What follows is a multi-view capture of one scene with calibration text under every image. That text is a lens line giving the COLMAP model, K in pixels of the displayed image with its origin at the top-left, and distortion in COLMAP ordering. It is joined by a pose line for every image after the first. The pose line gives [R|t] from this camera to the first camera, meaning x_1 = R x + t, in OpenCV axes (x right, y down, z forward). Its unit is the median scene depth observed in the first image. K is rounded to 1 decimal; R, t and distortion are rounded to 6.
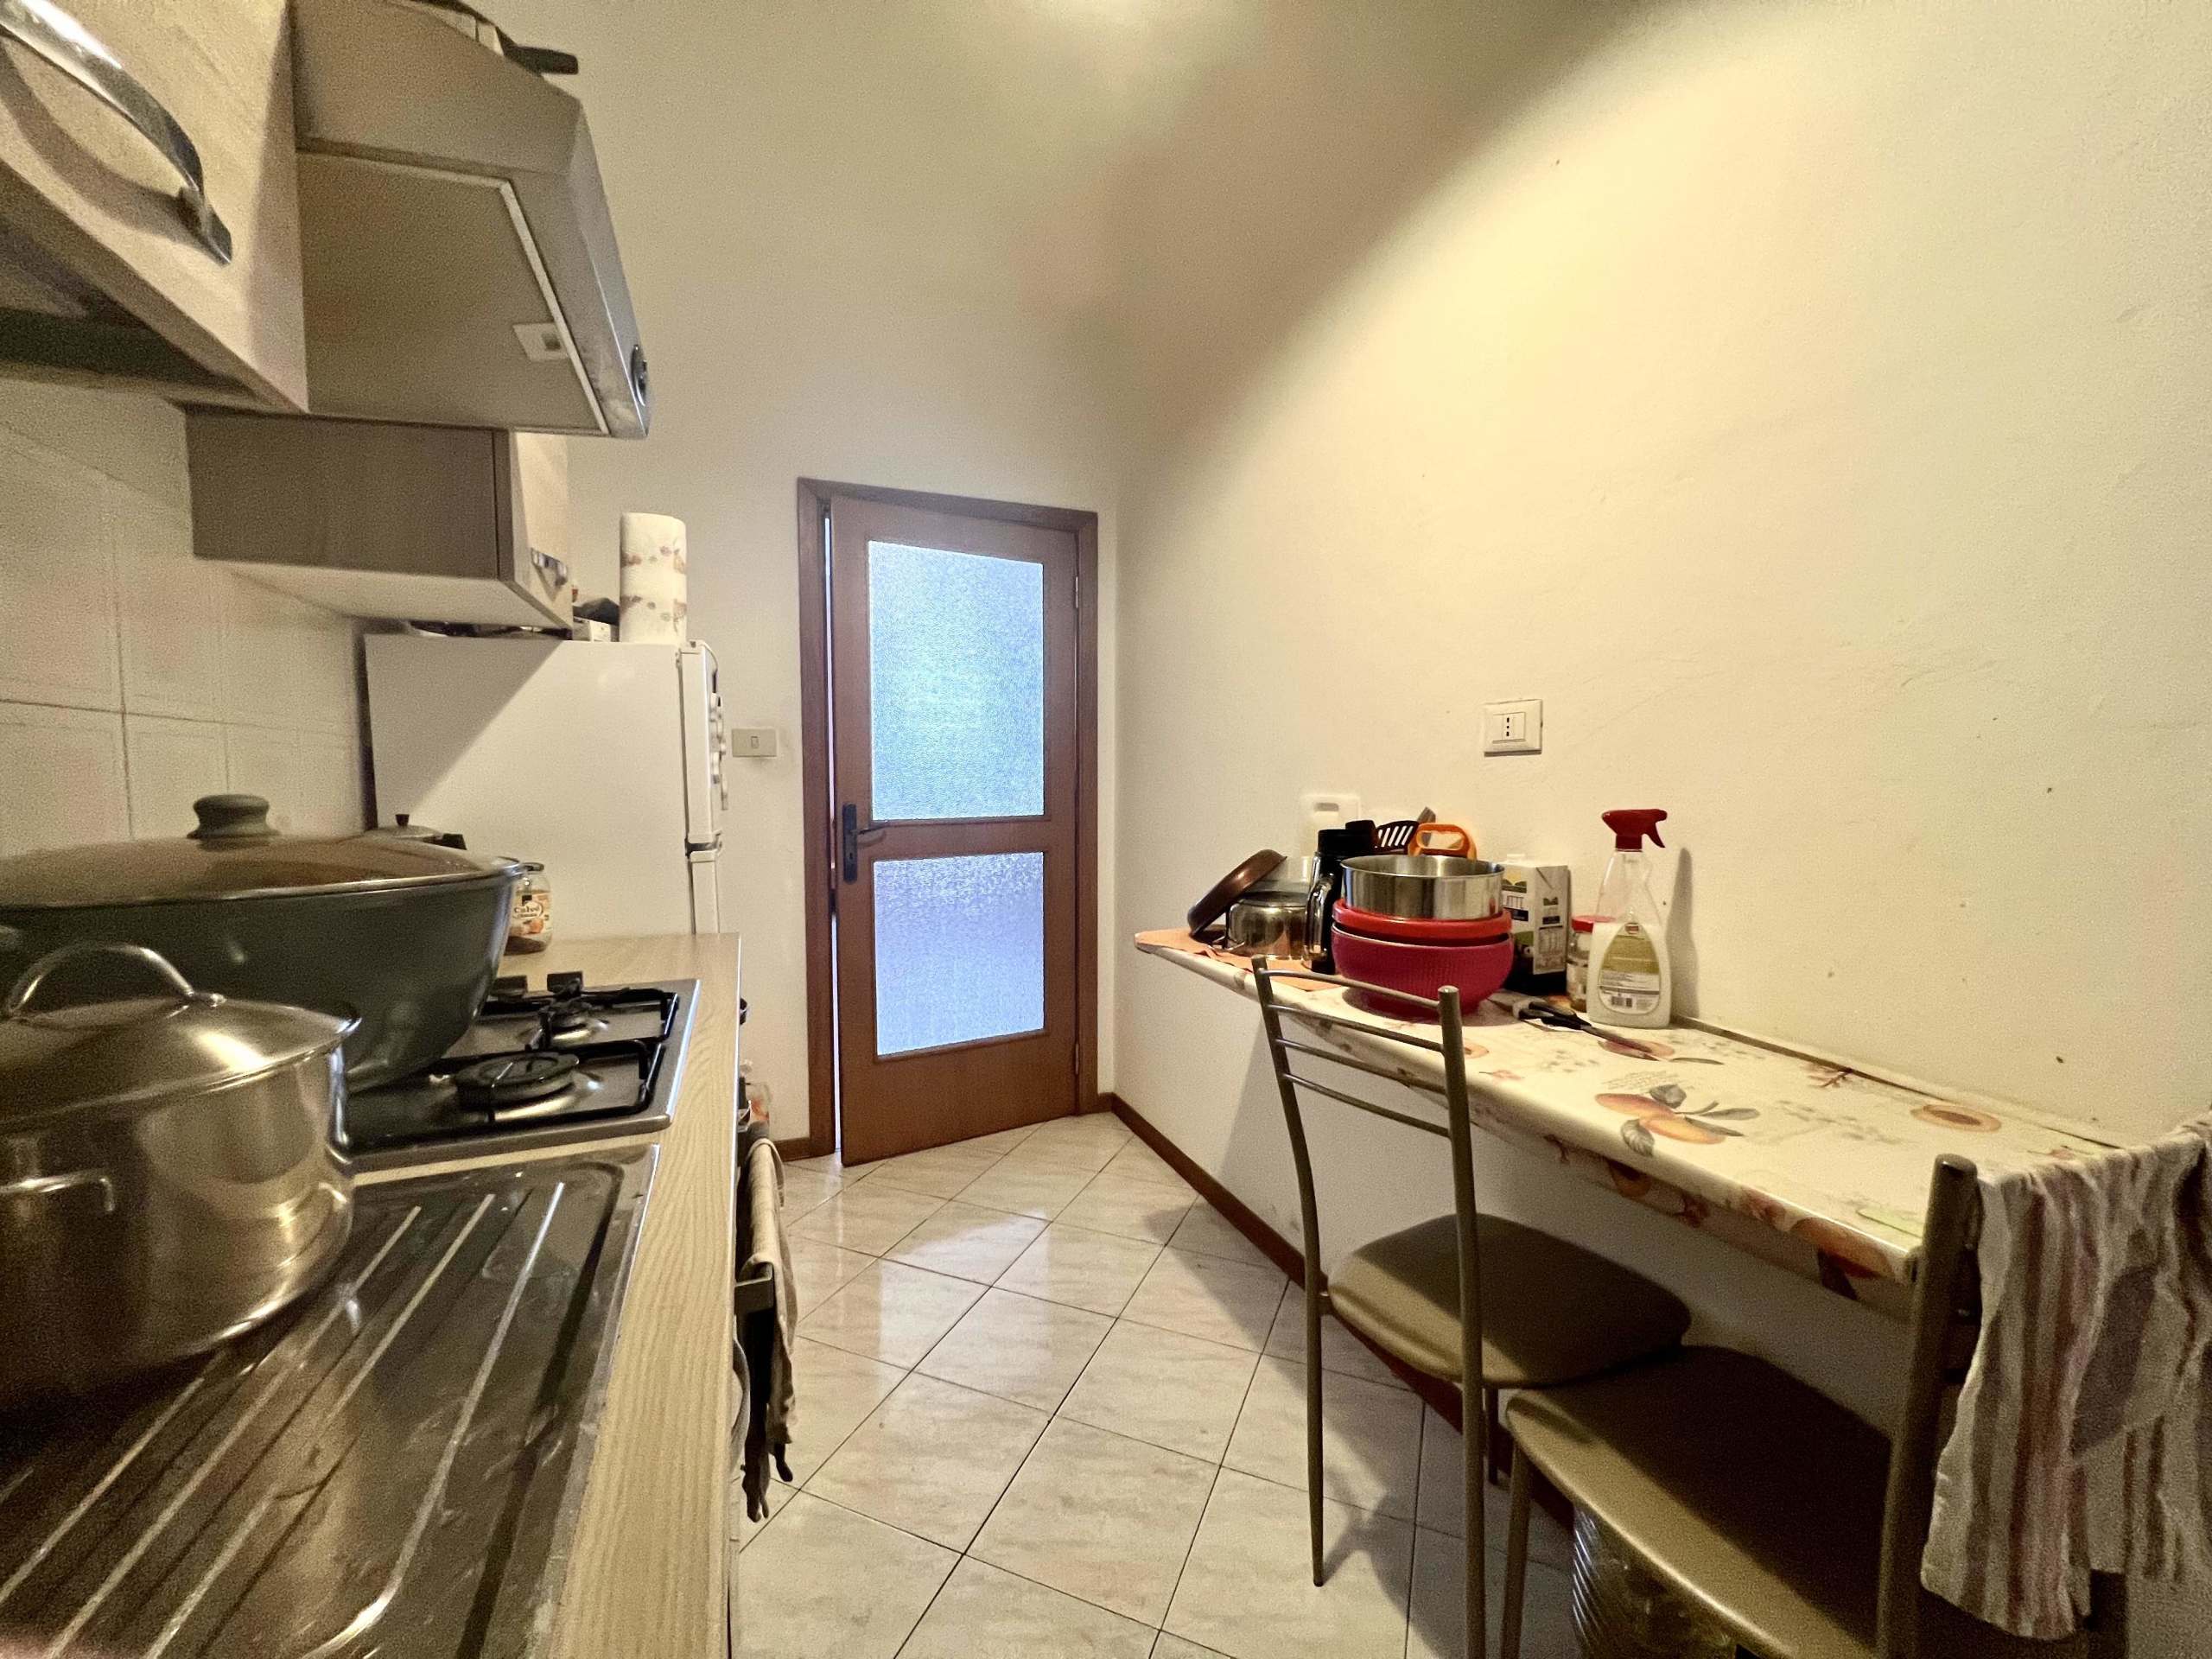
lens RADIAL K [[881.9, 0, 1108.9], [0, 881.9, 827.7], [0, 0, 1]] dist [0.000871, -0.000223]
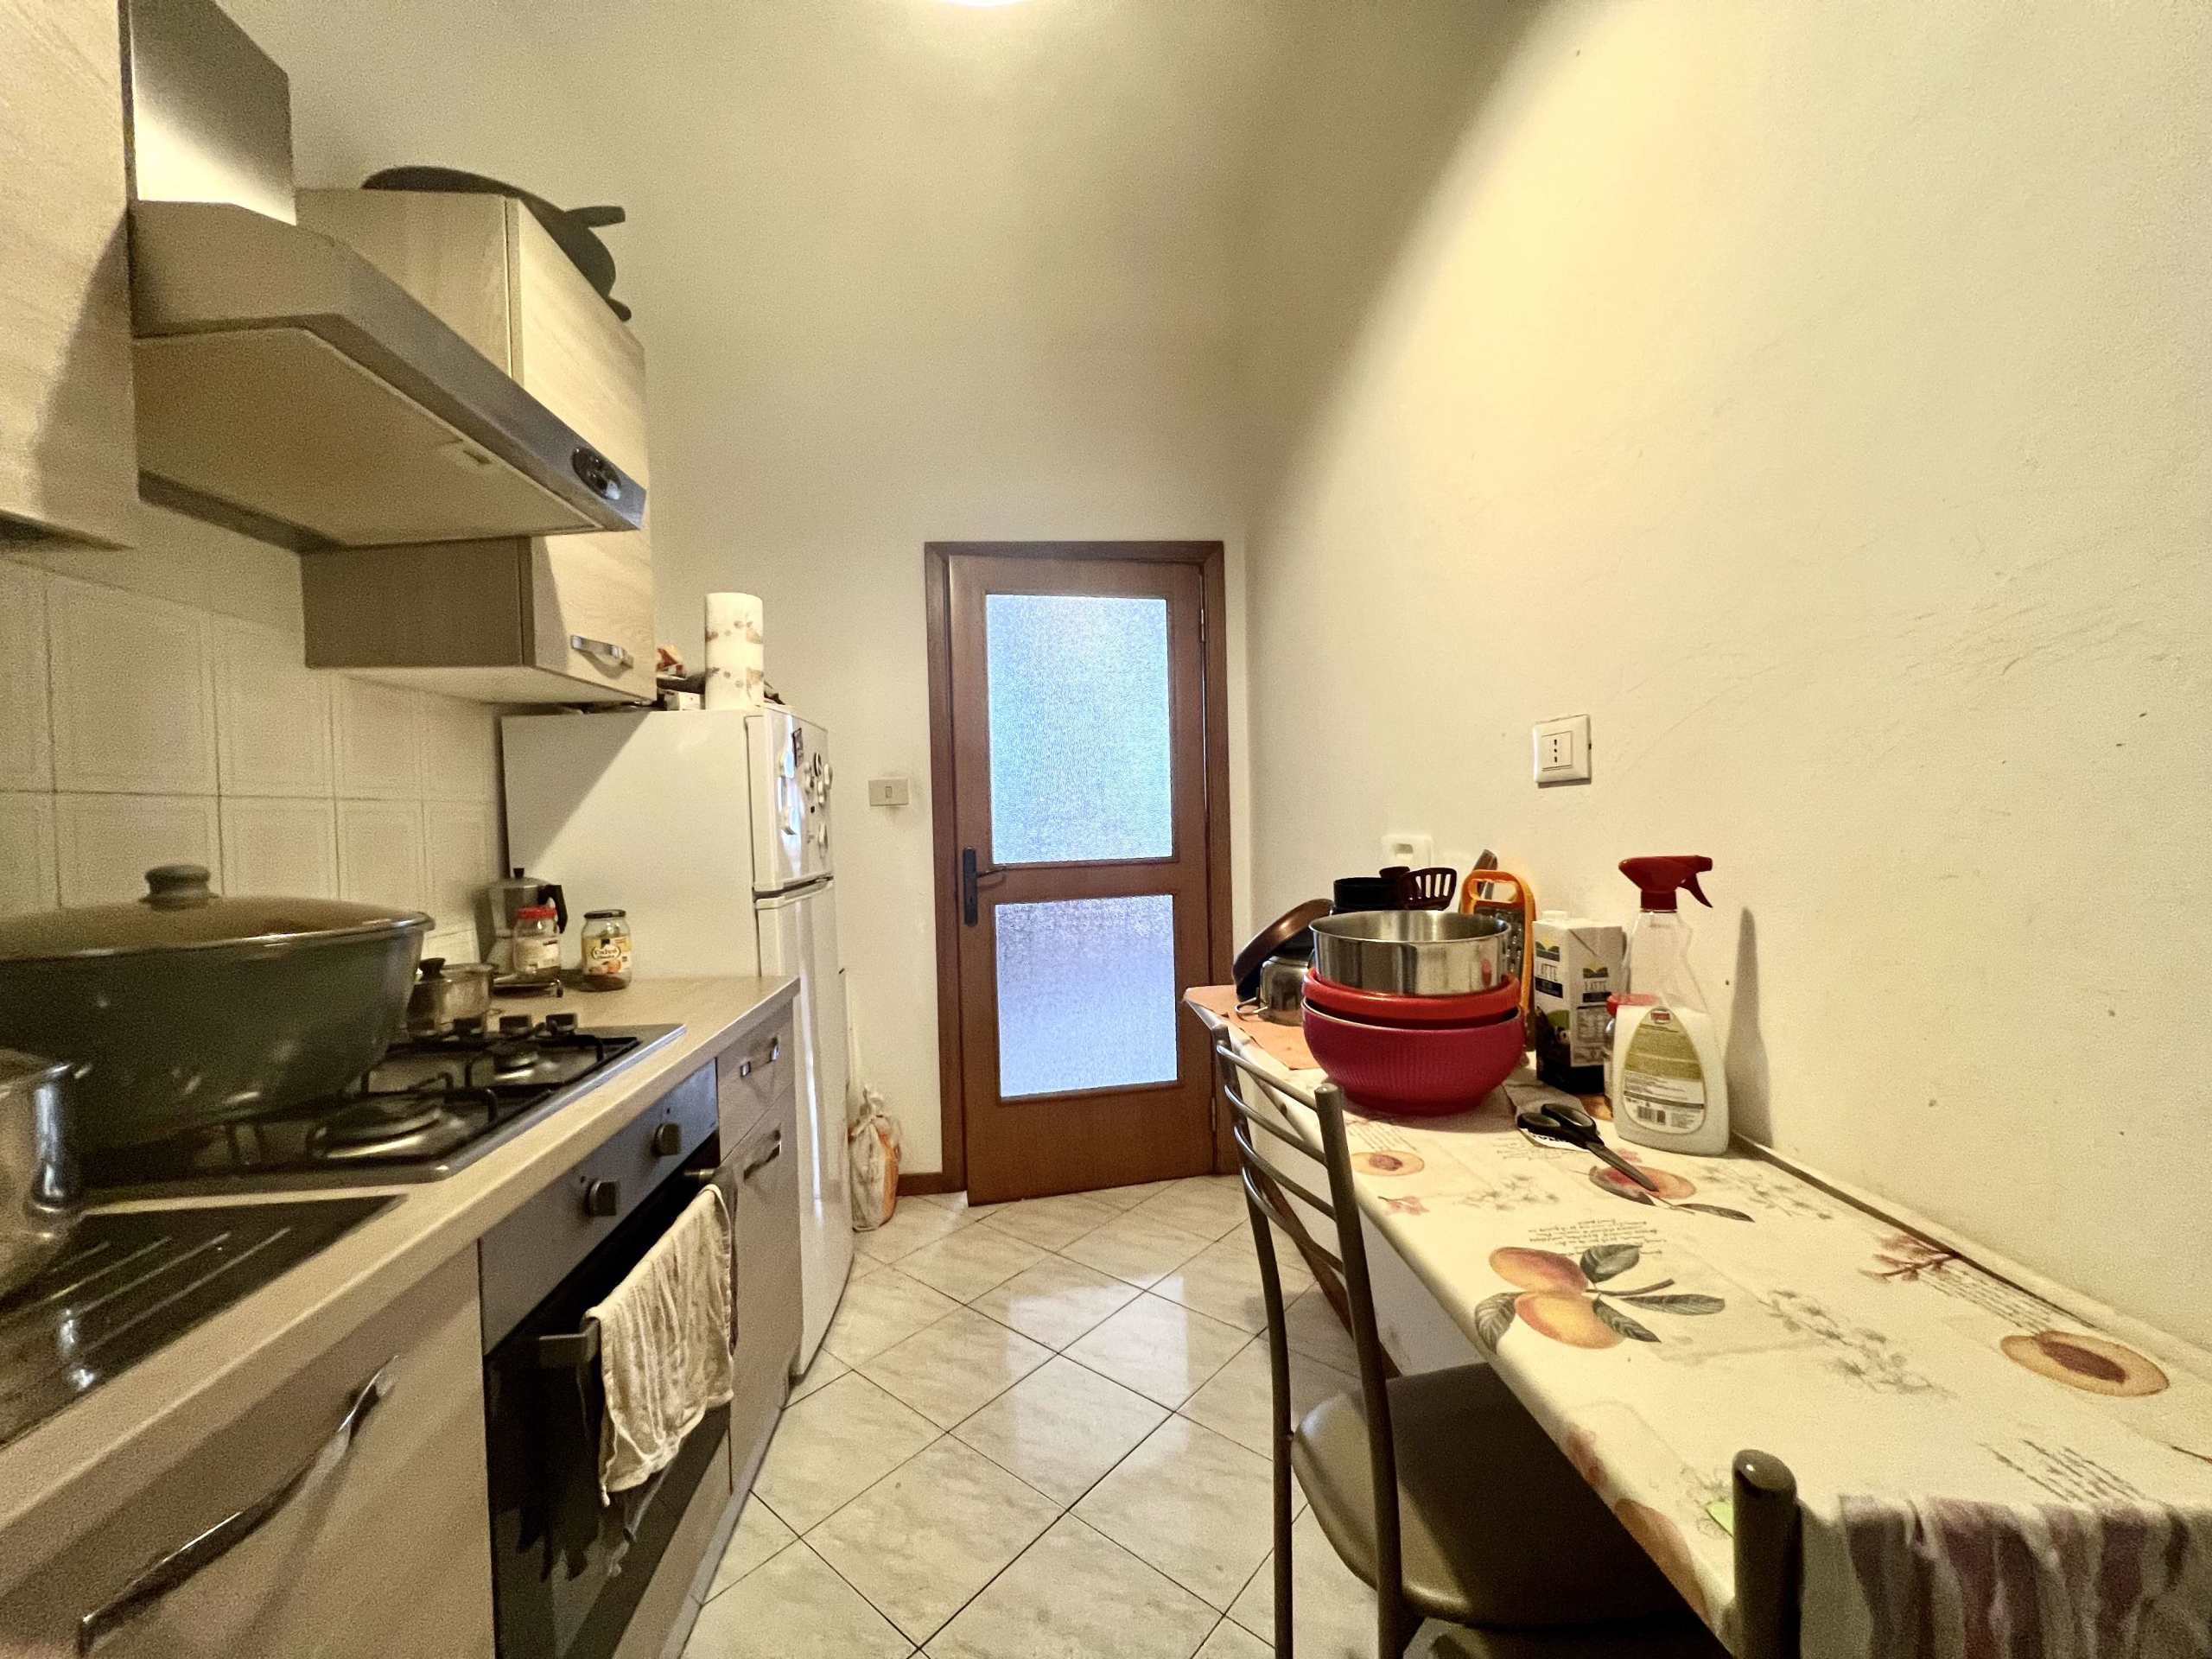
lens RADIAL K [[881.9, 0, 1108.9], [0, 881.9, 827.7], [0, 0, 1]] dist [0.000871, -0.000223]
pose [[0.954020, -0.020000, -0.299076, 0.325971], [0.008401, 0.999164, -0.040020, -0.016673], [0.299626, 0.035668, 0.953390, 0.125684]]
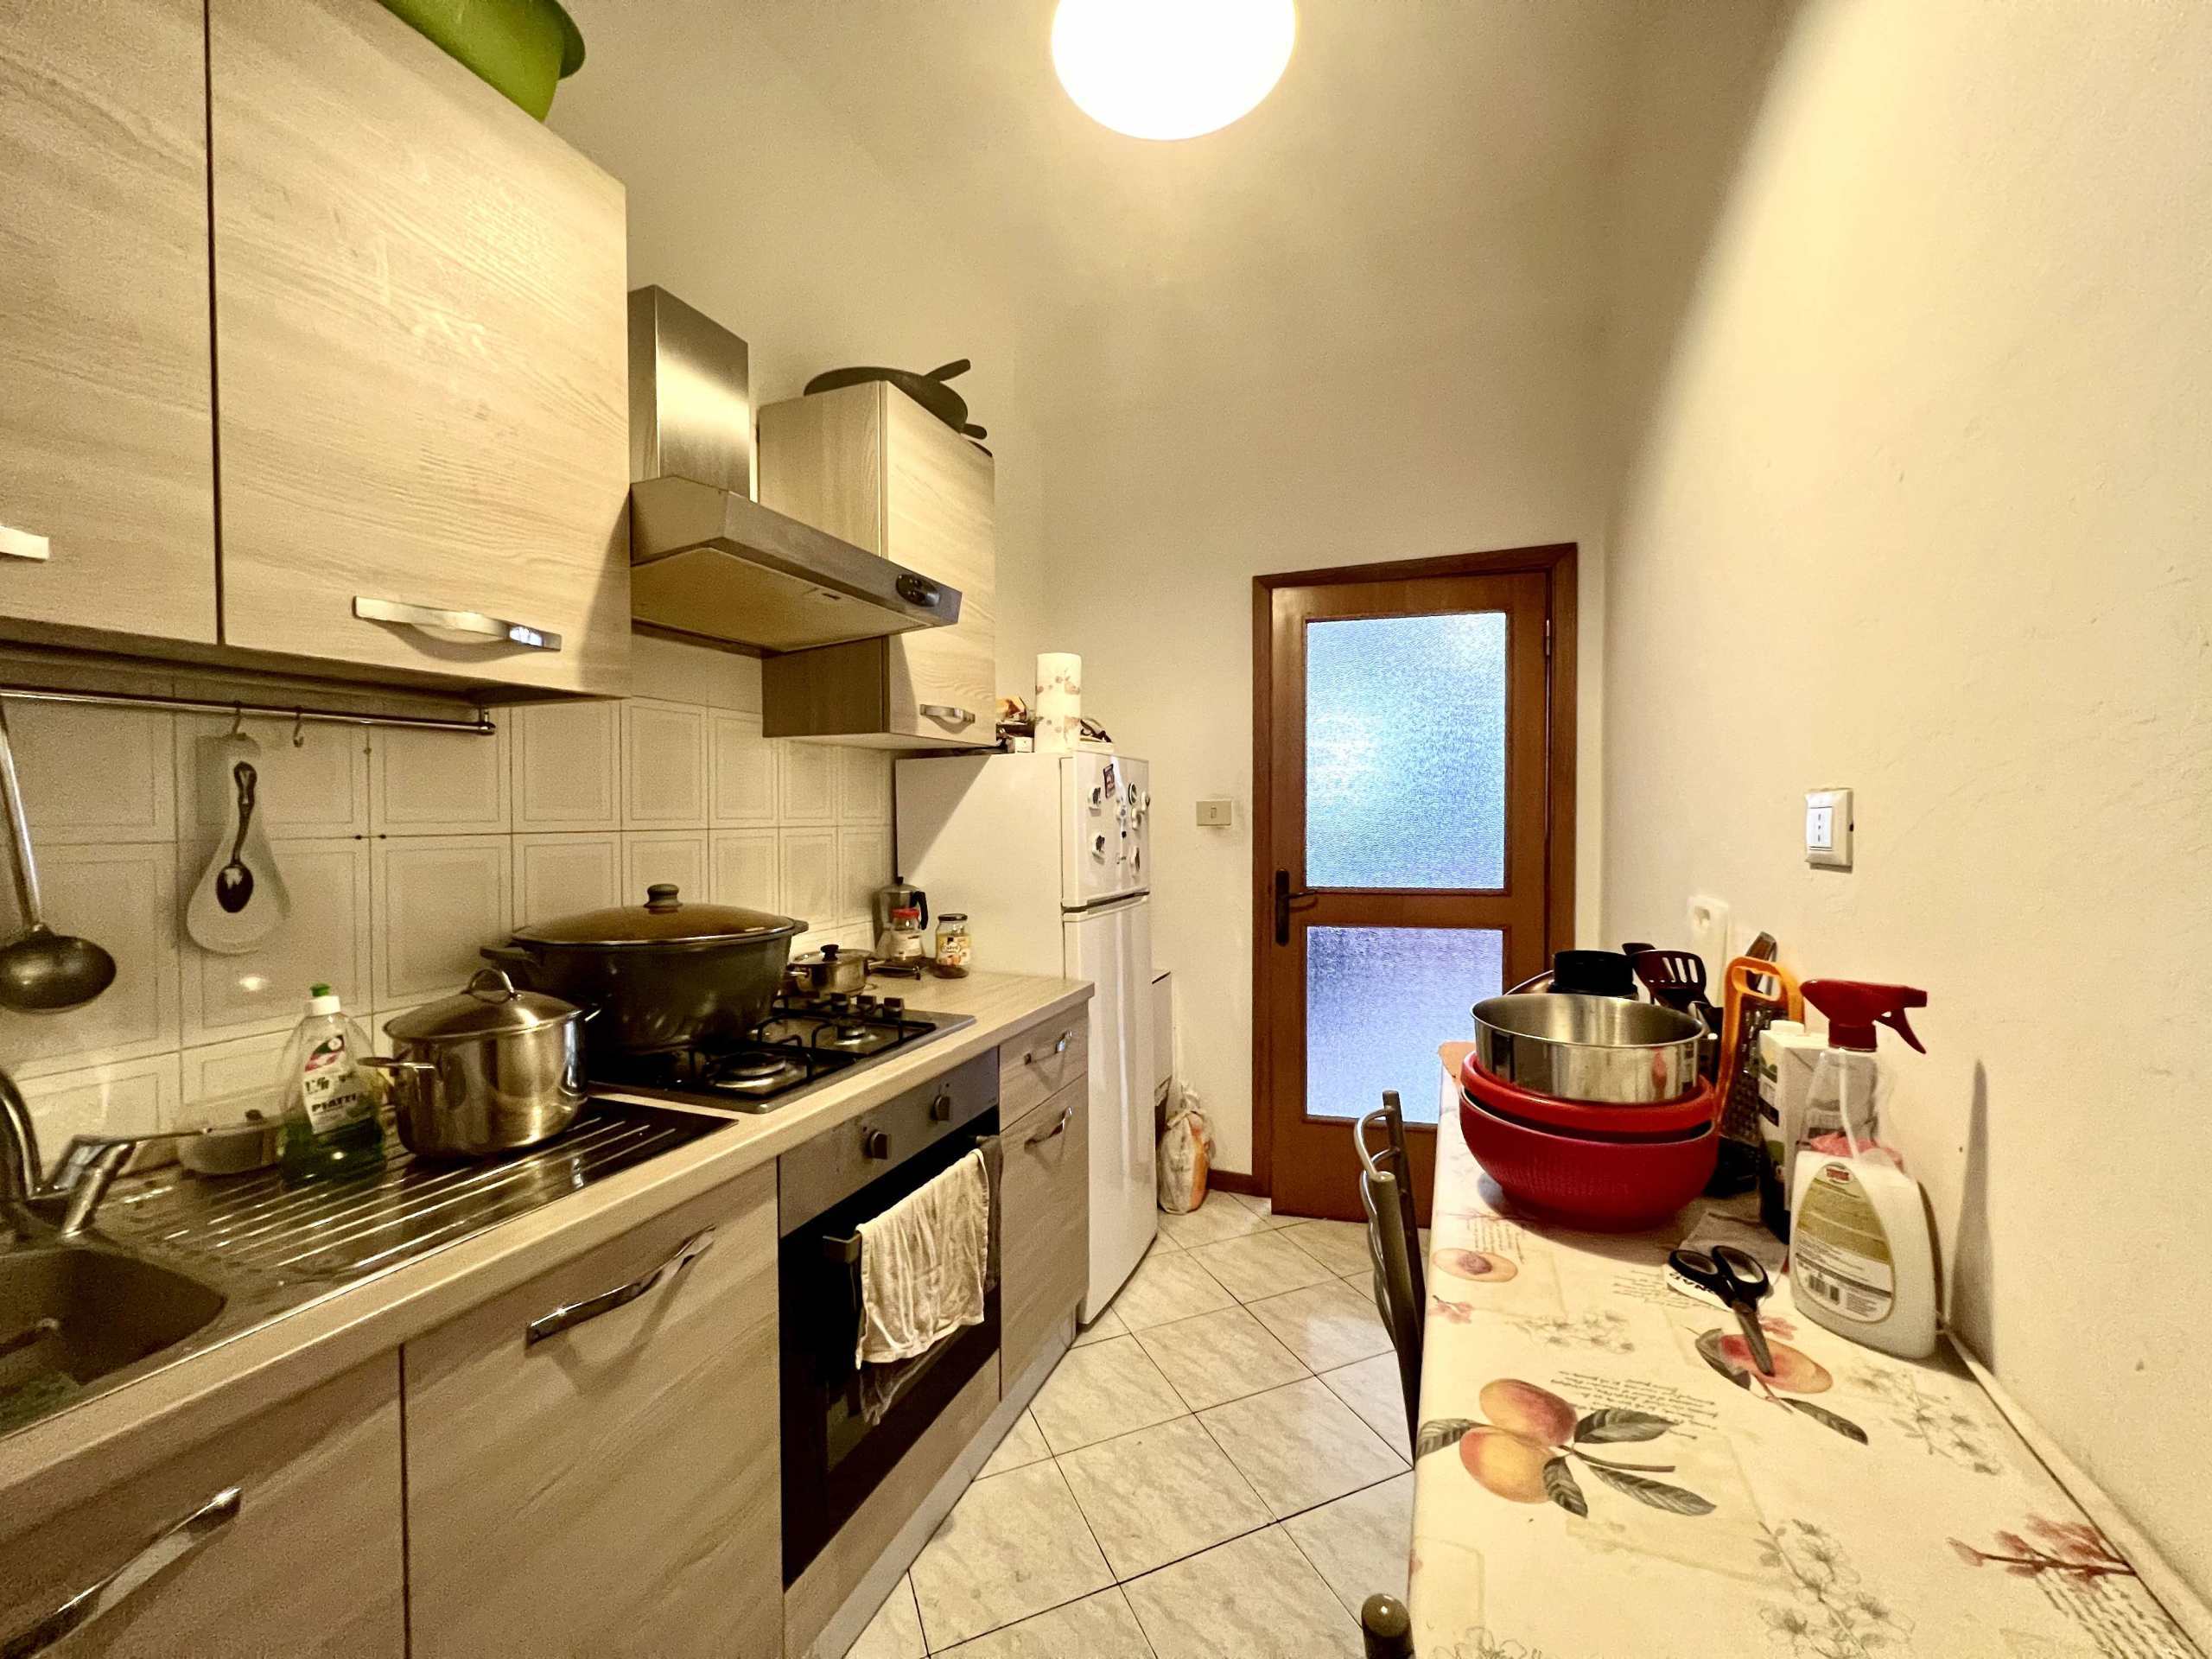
lens RADIAL K [[881.9, 0, 1108.9], [0, 881.9, 827.7], [0, 0, 1]] dist [0.000871, -0.000223]
pose [[0.719068, 0.009810, -0.694871, 0.568386], [-0.038993, 0.998895, -0.026248, -0.081232], [0.693845, 0.045969, 0.718655, 0.161535]]
